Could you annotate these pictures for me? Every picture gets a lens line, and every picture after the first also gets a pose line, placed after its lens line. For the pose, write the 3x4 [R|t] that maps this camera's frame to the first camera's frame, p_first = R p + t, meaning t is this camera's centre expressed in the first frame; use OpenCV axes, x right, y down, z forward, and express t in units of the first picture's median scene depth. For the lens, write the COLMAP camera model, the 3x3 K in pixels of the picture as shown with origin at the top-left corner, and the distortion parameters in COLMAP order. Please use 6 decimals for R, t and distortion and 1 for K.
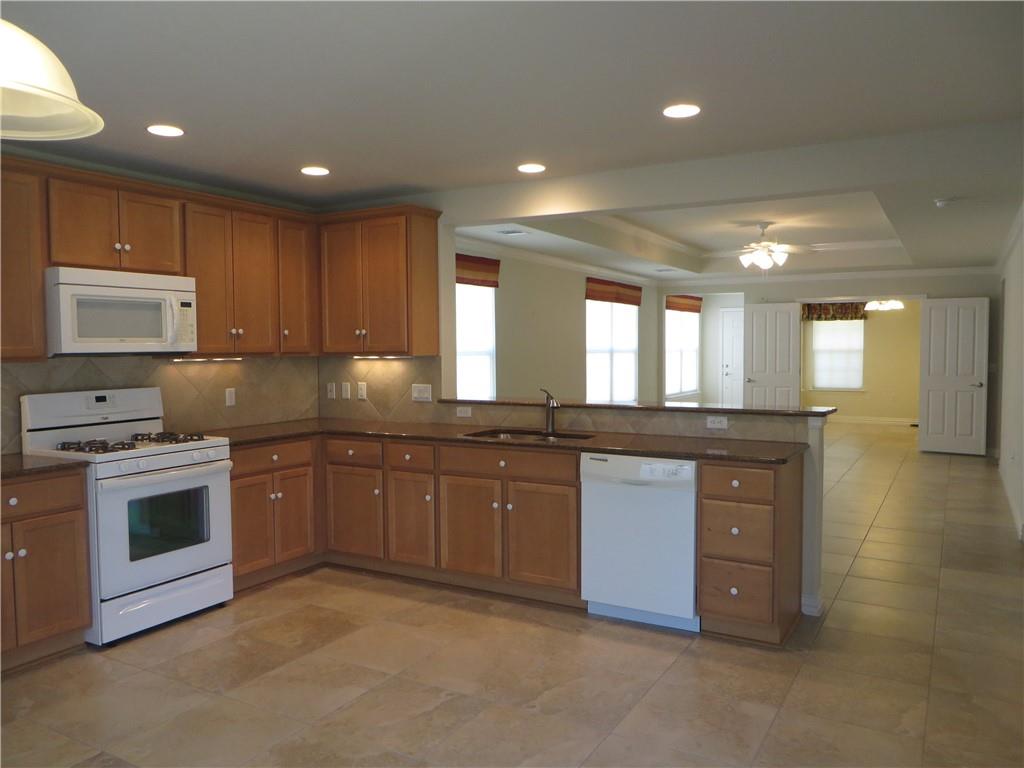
lens RADIAL K [[776.9, 0, 512.9], [0, 776.9, 377.0], [0, 0, 1]] dist [-0.011385, 0.003546]
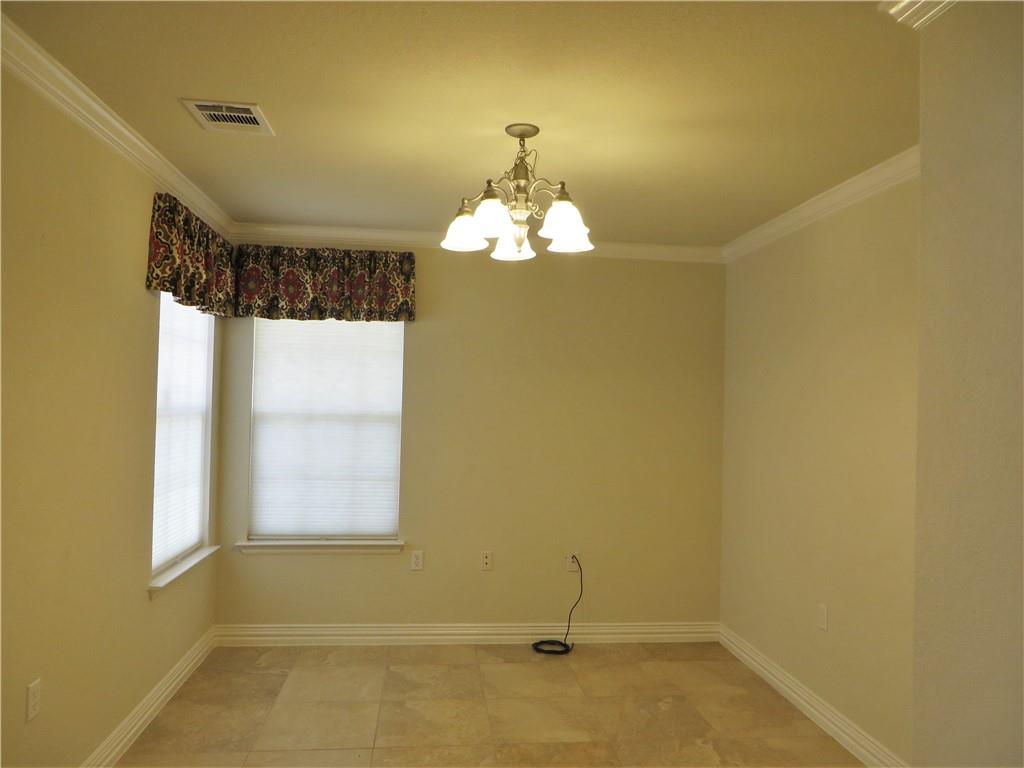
lens RADIAL K [[776.9, 0, 513.3], [0, 776.9, 380.9], [0, 0, 1]] dist [-0.011385, 0.003546]
pose [[0.810818, 0.034751, 0.584265, 0.384175], [0.000580, 0.998188, -0.060176, -0.037721], [-0.585298, 0.049130, 0.809329, 0.909300]]
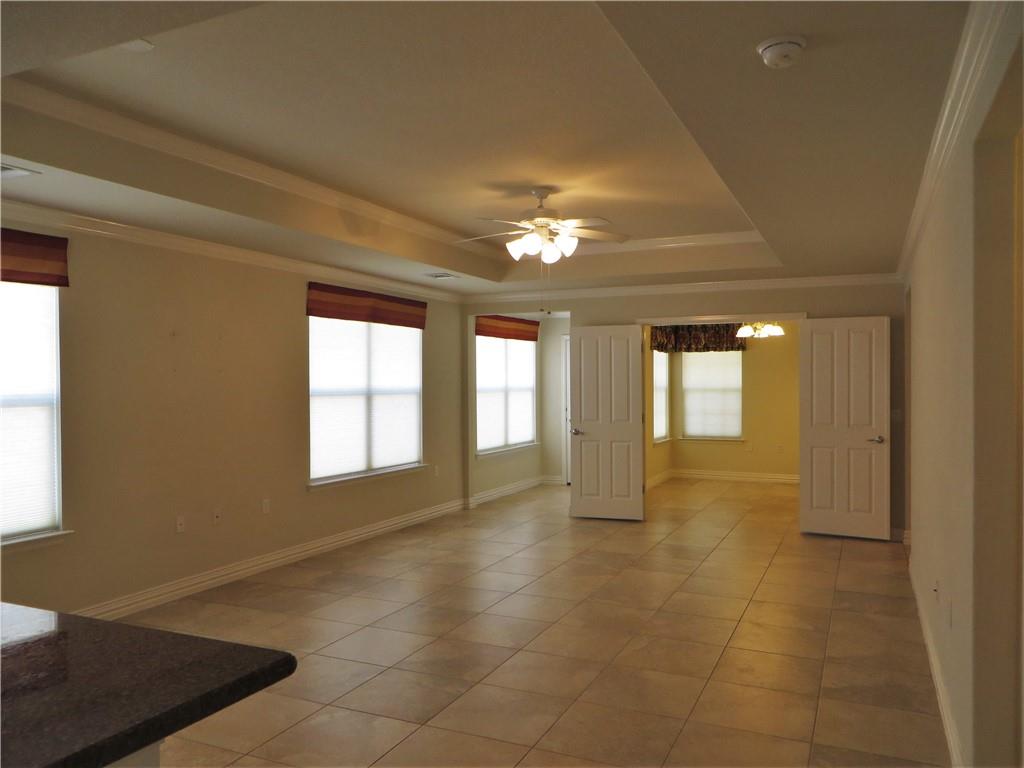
lens RADIAL K [[776.9, 0, 510.2], [0, 776.9, 383.0], [0, 0, 1]] dist [-0.011385, 0.003546]
pose [[0.995723, -0.002512, 0.092353, 0.180127], [0.006078, 0.999246, -0.038346, -0.014340], [-0.092187, 0.038744, 0.994988, 0.290440]]
